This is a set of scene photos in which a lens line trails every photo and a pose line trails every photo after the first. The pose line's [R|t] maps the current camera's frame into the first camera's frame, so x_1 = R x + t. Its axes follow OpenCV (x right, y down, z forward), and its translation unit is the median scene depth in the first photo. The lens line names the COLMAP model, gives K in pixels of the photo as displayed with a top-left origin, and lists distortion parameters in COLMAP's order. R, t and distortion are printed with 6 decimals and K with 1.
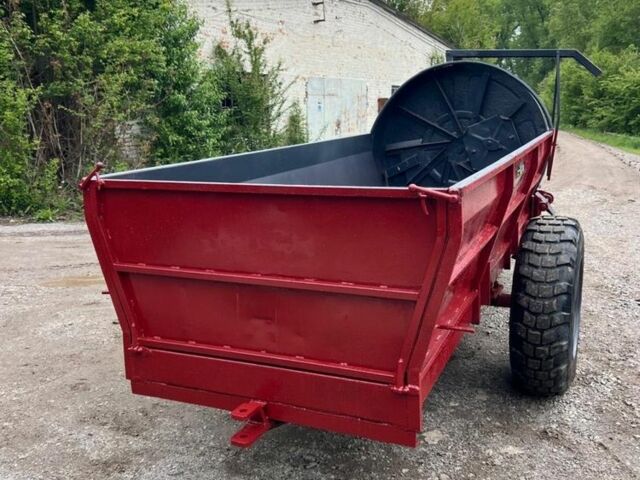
lens RADIAL K [[642.8, 0, 323.1], [0, 642.8, 237.1], [0, 0, 1]] dist [0.113662, -0.221735]
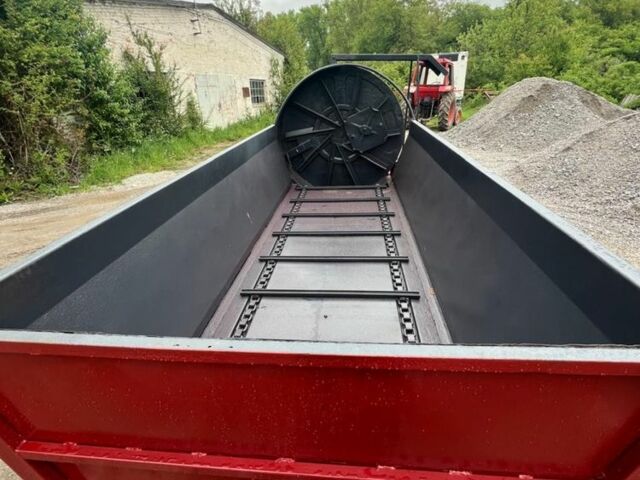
lens RADIAL K [[341.4, 0, 316.9], [0, 341.4, 238.2], [0, 0, 1]] dist [0.001245, 0.000893]
pose [[0.953878, -0.140894, 0.265077, -0.025181], [0.082417, 0.971998, 0.220060, -0.040235], [-0.288659, -0.188064, 0.938780, 0.144093]]
